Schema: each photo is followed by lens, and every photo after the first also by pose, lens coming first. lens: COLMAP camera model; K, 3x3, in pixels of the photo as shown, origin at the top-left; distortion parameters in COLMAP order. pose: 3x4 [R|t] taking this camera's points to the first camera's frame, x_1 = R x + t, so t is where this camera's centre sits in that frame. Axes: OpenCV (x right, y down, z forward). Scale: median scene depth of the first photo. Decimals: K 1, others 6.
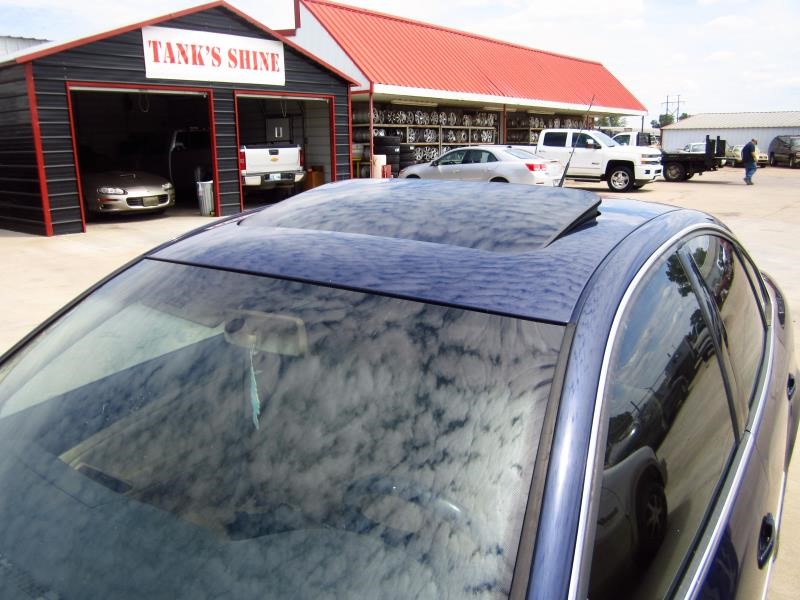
lens RADIAL K [[665.6, 0, 397.9], [0, 665.6, 302.3], [0, 0, 1]] dist [-0.056753, 0.023981]
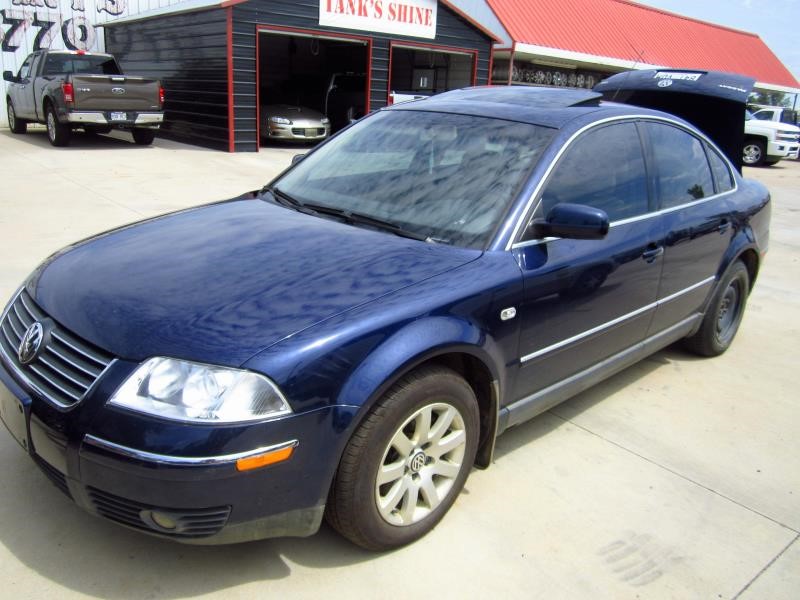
lens RADIAL K [[665.6, 0, 399.9], [0, 665.6, 300.3], [0, 0, 1]] dist [-0.056753, 0.023981]
pose [[0.978715, 0.117096, -0.168538, 0.010986], [-0.107764, 0.992145, 0.063521, 0.047401], [0.174652, -0.044007, 0.983646, -0.131026]]
